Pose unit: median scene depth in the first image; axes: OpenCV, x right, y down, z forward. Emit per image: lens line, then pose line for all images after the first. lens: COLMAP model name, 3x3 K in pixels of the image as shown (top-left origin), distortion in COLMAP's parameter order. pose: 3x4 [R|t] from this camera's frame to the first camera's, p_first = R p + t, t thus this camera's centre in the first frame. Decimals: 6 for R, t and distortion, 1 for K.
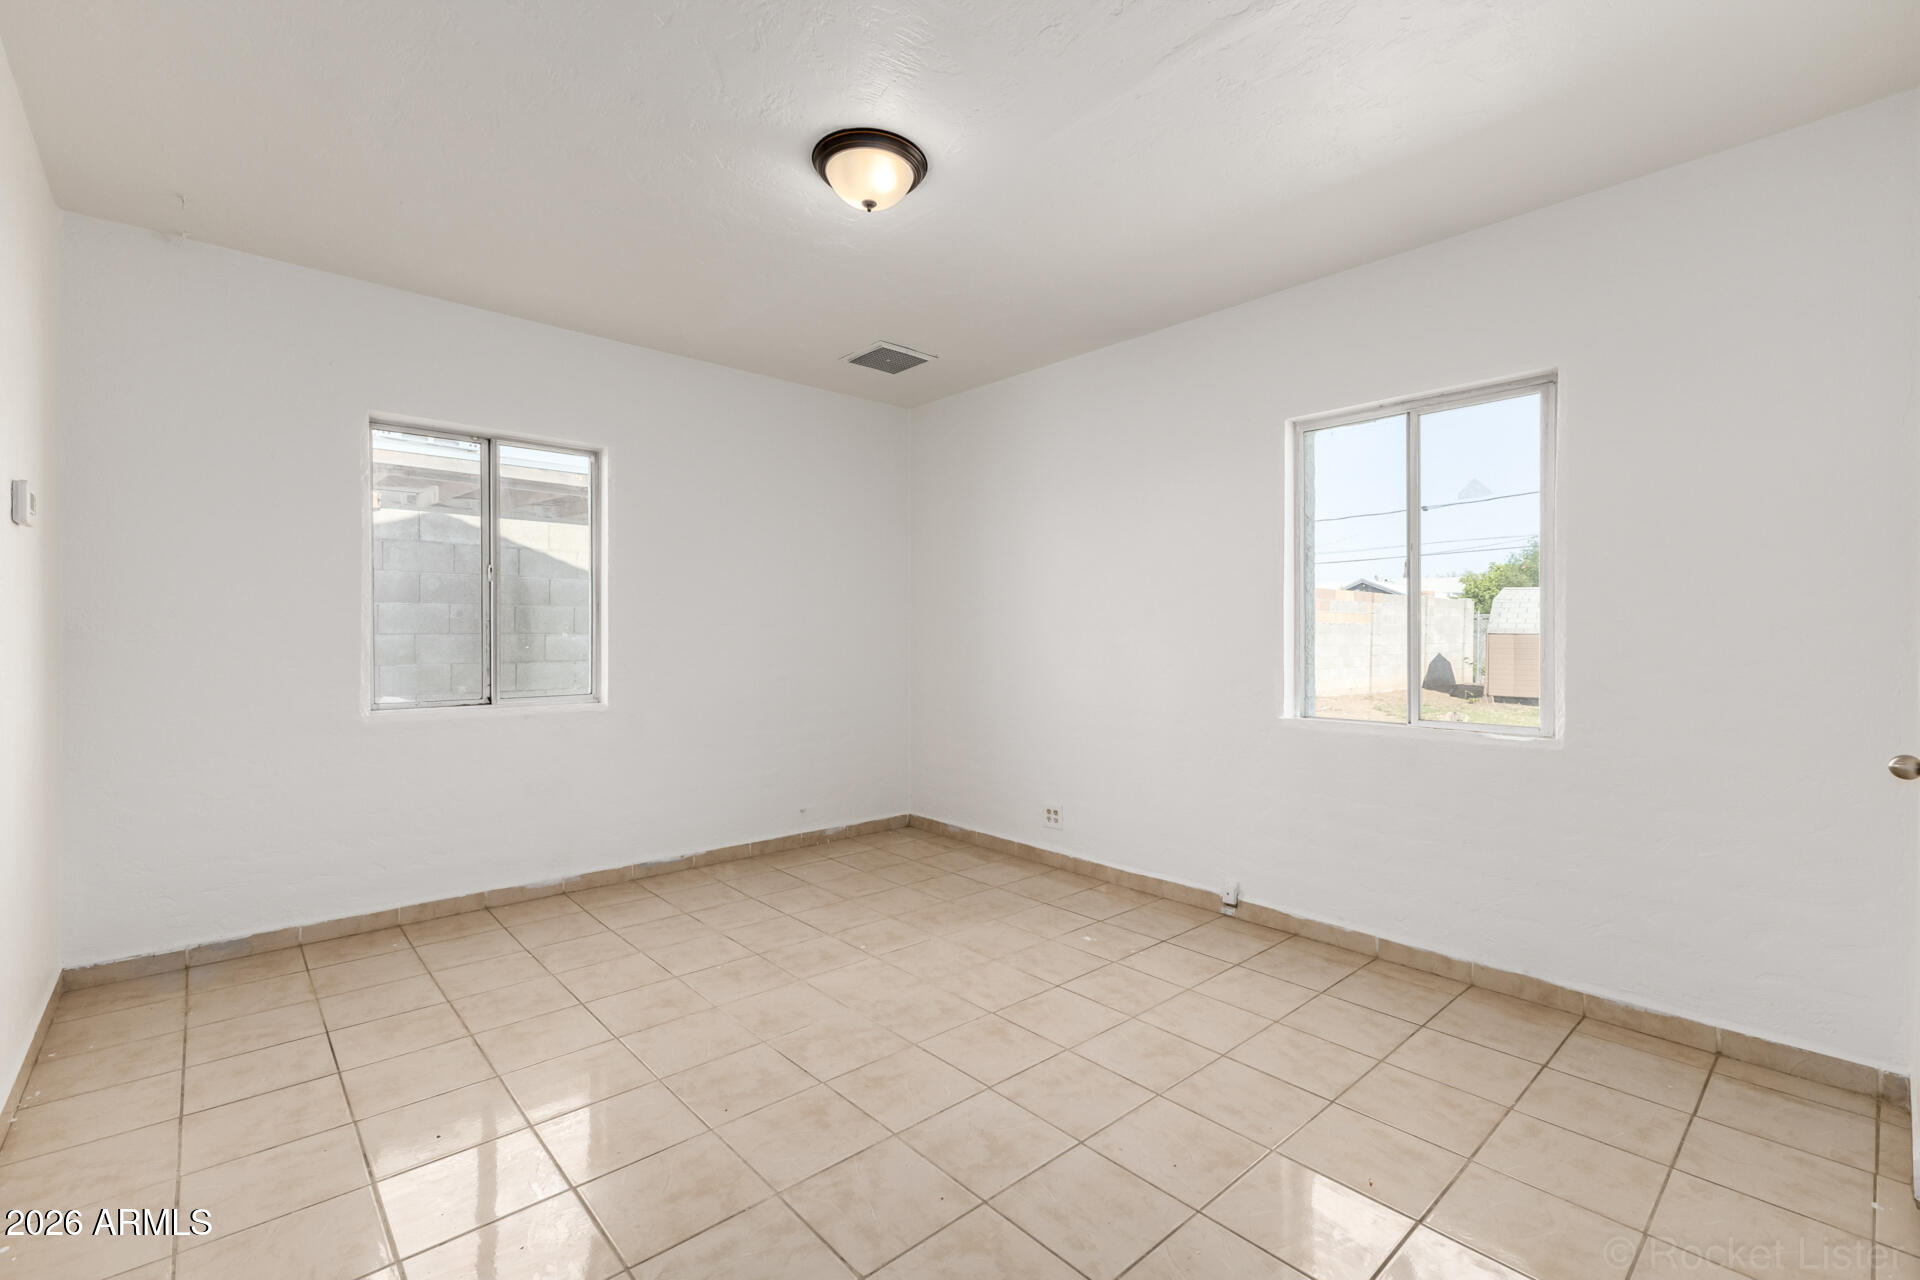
lens RADIAL K [[841.3, 0, 972.5], [0, 841.3, 651.6], [0, 0, 1]] dist [0.012202, -0.001782]
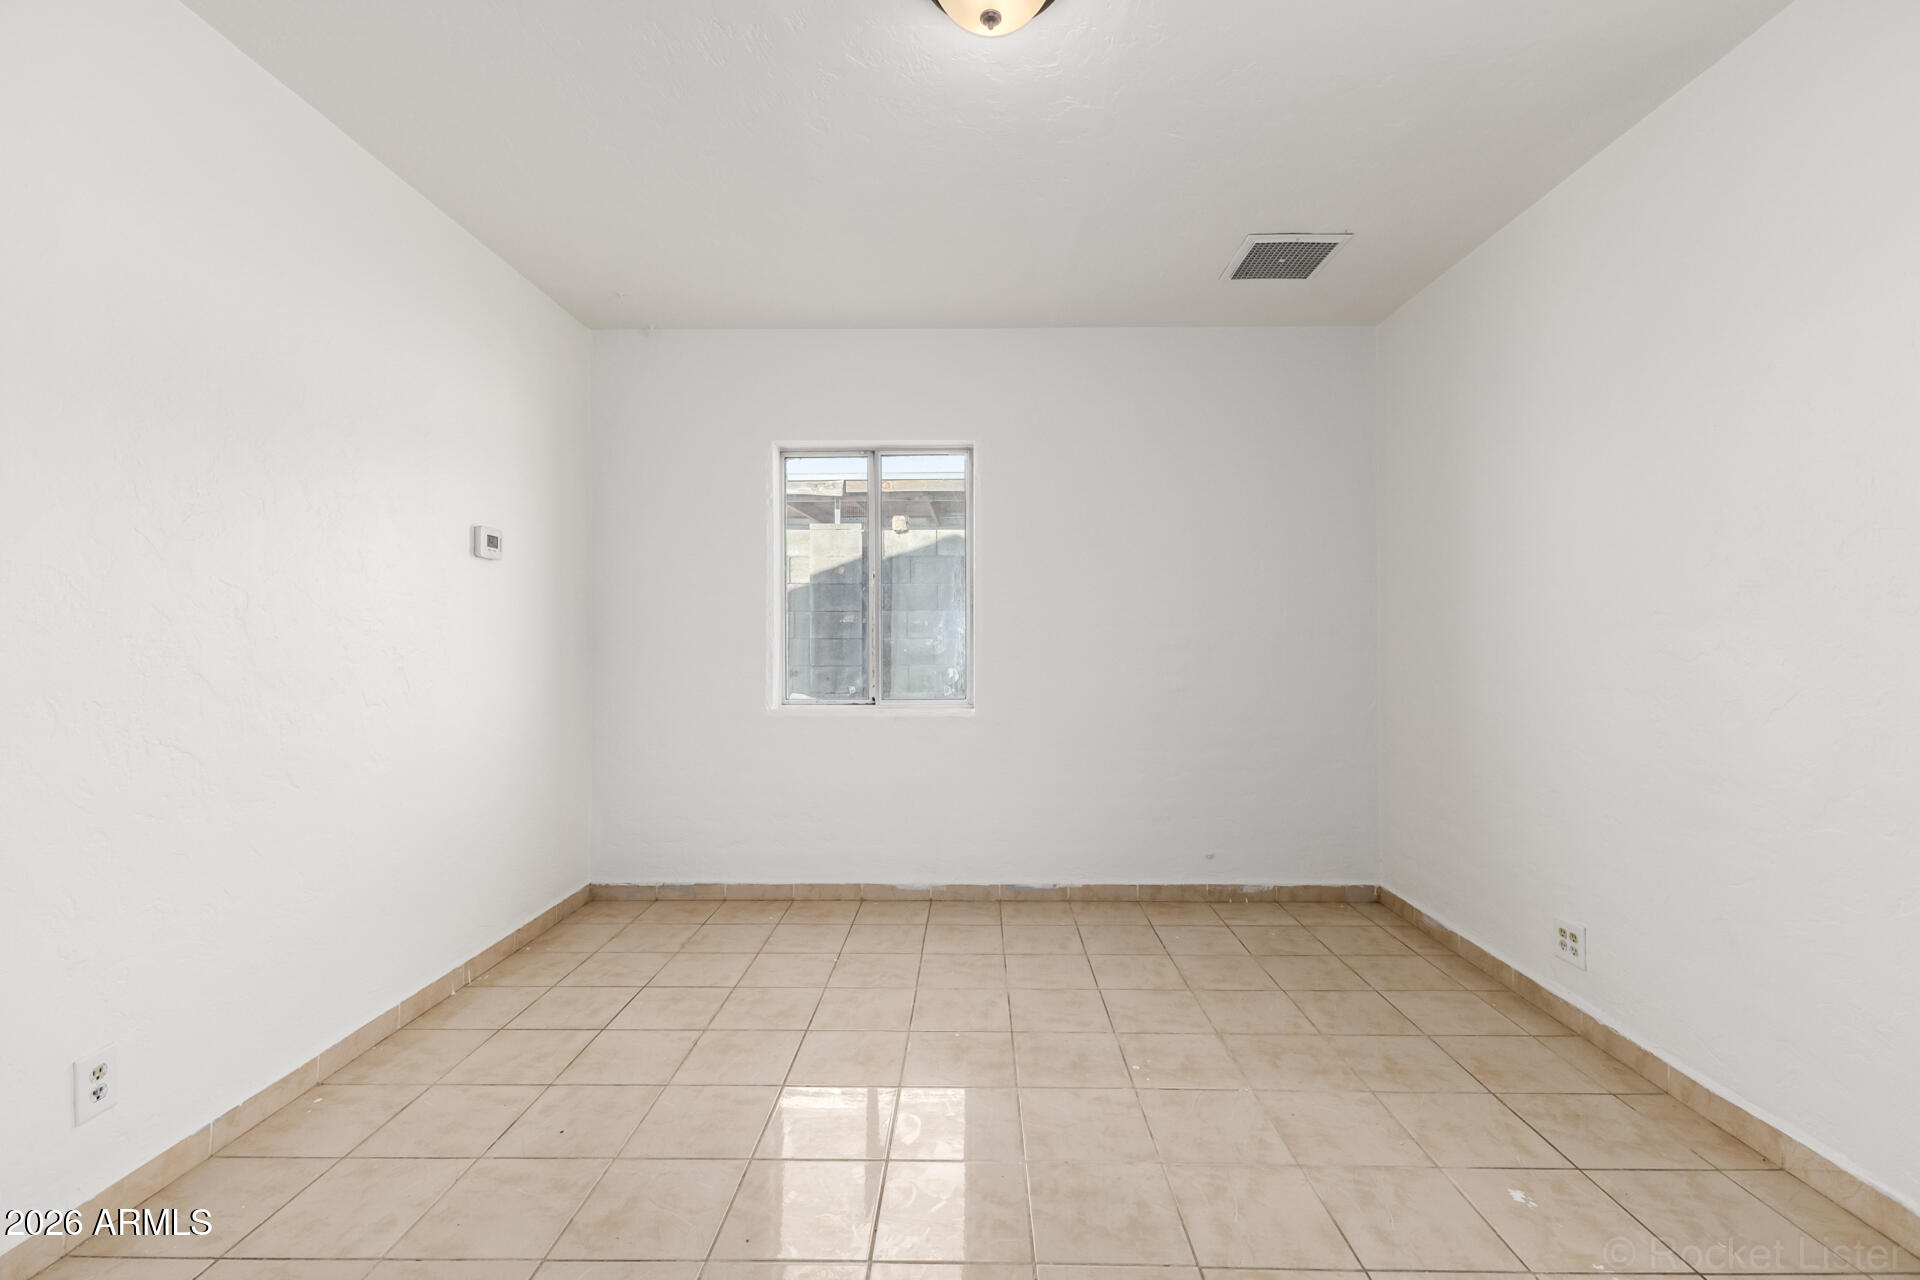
lens RADIAL K [[841.3, 0, 959.0], [0, 841.3, 643.4], [0, 0, 1]] dist [0.012202, -0.001782]
pose [[0.728267, 0.000791, -0.685293, 0.225766], [-0.011557, 0.999871, -0.011128, -0.003011], [0.685196, 0.016024, 0.728183, 0.320459]]
